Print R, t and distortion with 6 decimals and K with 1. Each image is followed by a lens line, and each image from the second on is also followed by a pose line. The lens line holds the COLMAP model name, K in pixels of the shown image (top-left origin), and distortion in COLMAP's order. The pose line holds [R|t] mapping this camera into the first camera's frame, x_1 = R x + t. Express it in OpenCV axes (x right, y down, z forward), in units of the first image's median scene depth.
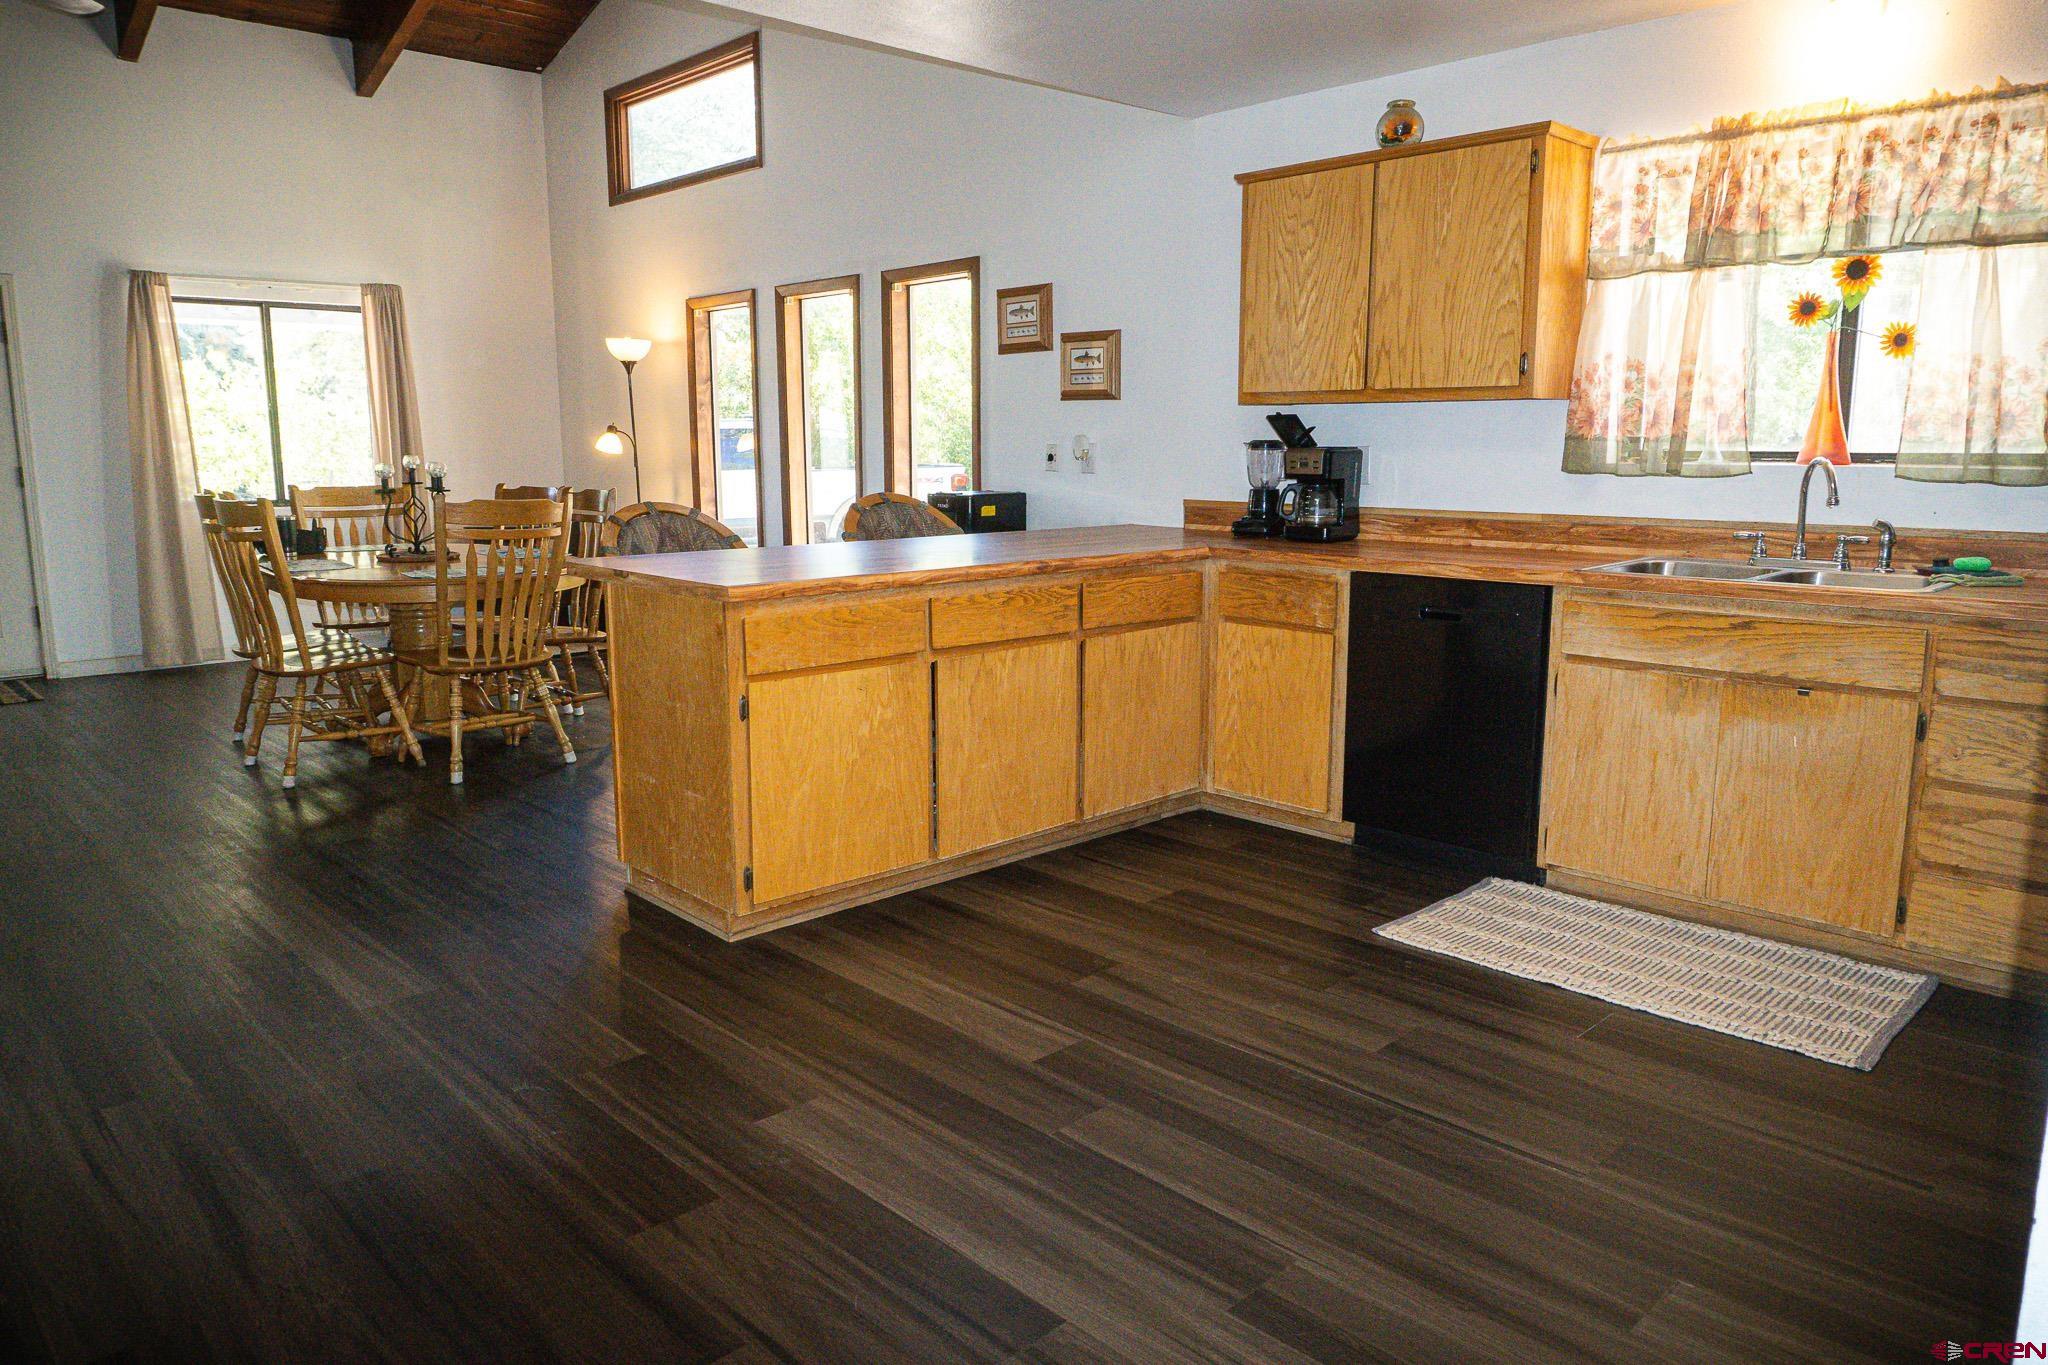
lens RADIAL K [[1391.1, 0, 1024.0], [0, 1391.1, 682.5], [0, 0, 1]] dist [-0.002640, 0.000964]
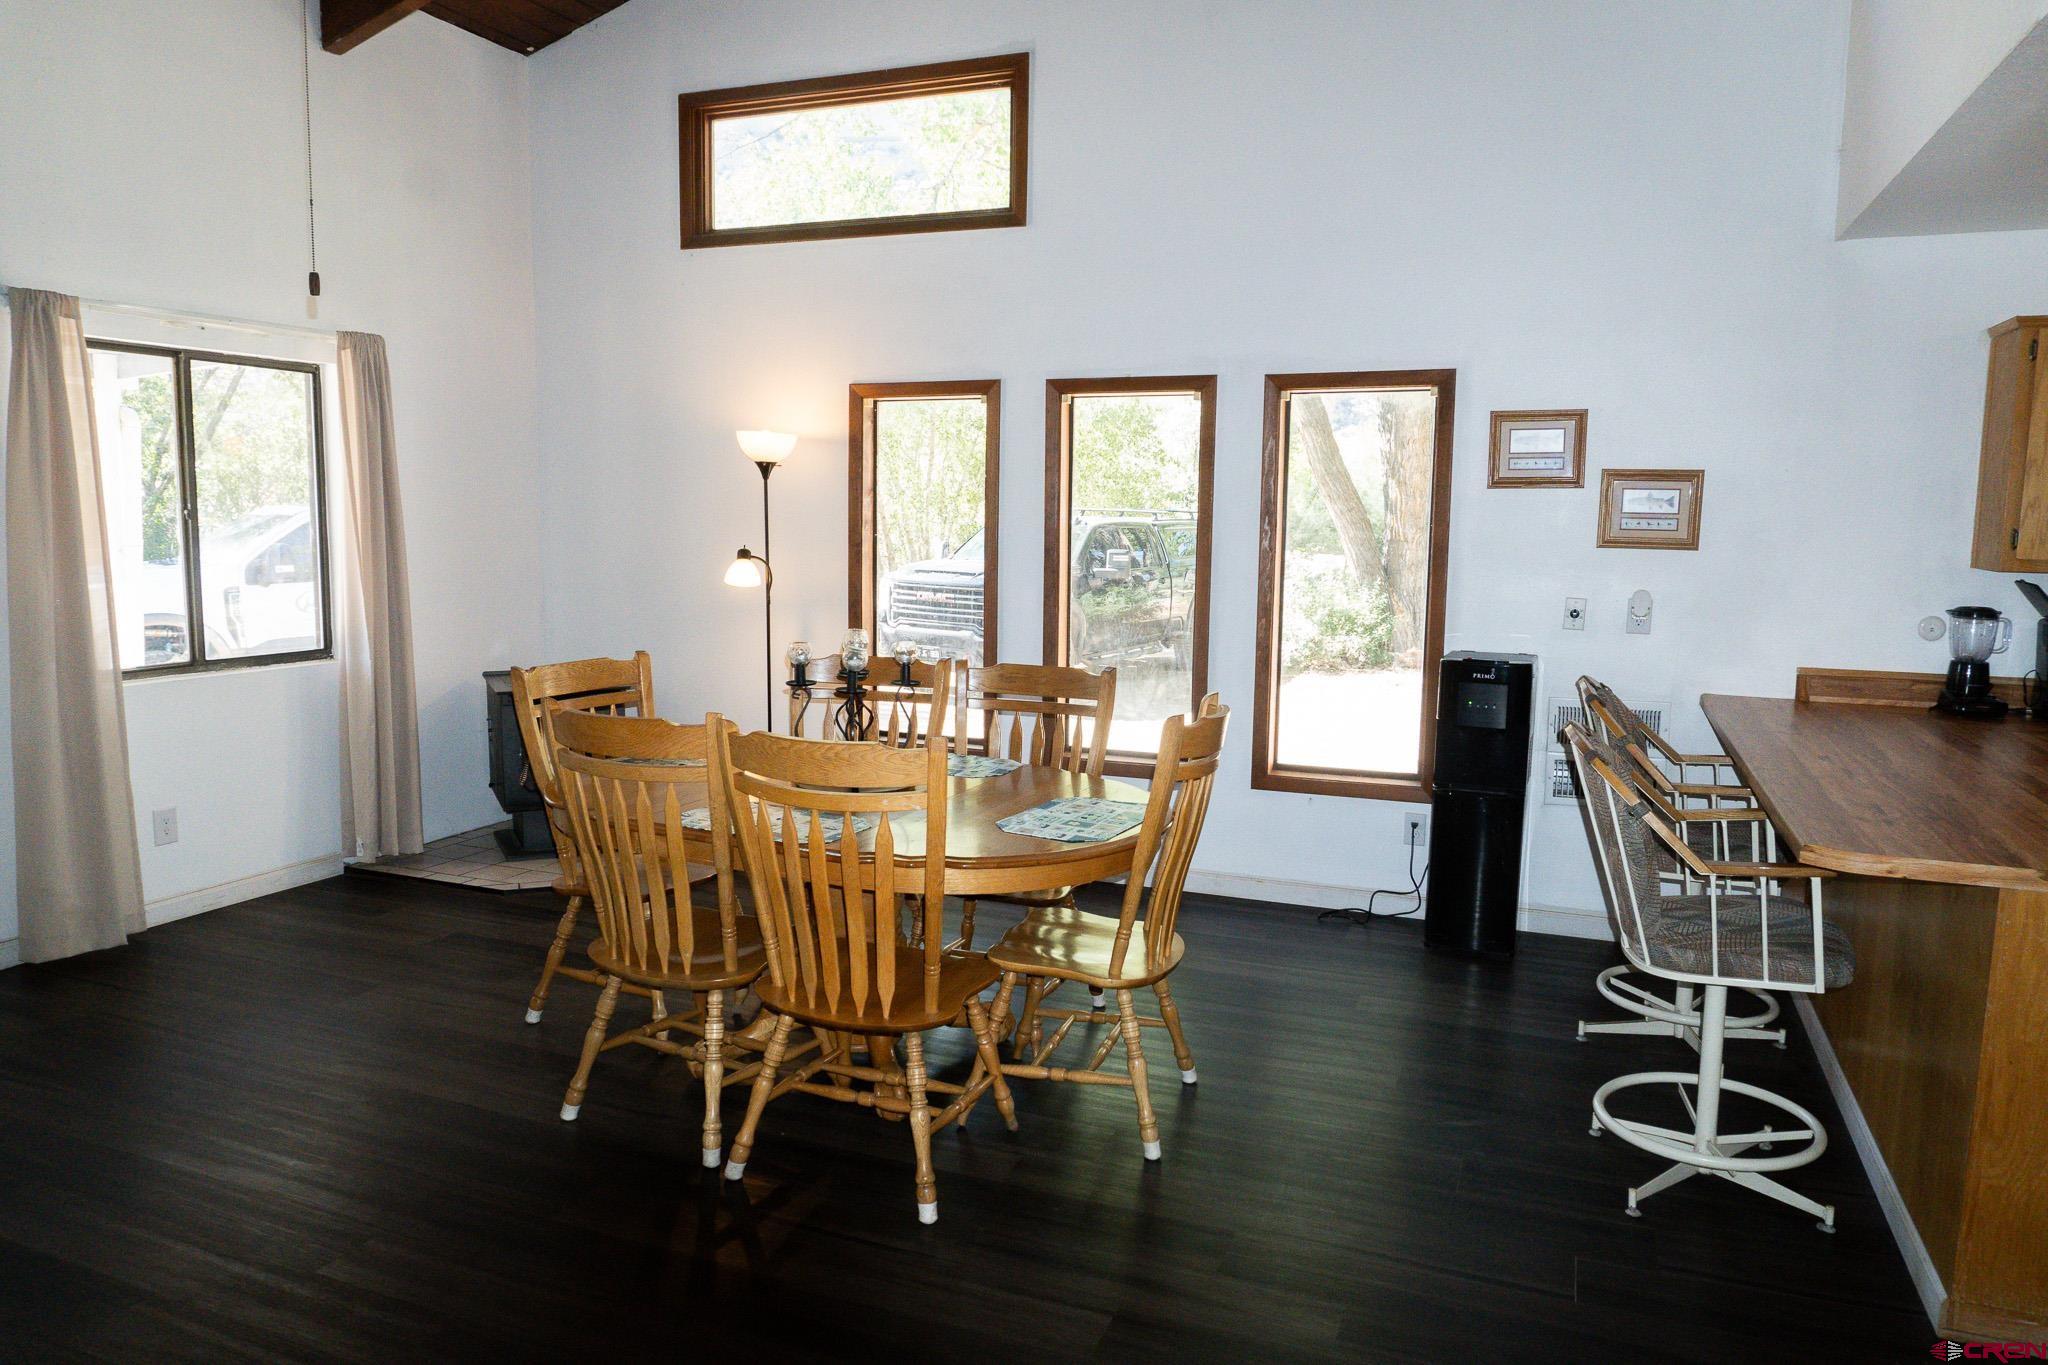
lens RADIAL K [[1391.1, 0, 1024.0], [0, 1391.1, 682.5], [0, 0, 1]] dist [-0.002640, 0.000964]
pose [[0.910651, -0.034793, 0.411708, -0.470440], [0.054710, 0.997828, -0.036687, -0.081531], [-0.409538, 0.055934, 0.910577, 0.285305]]
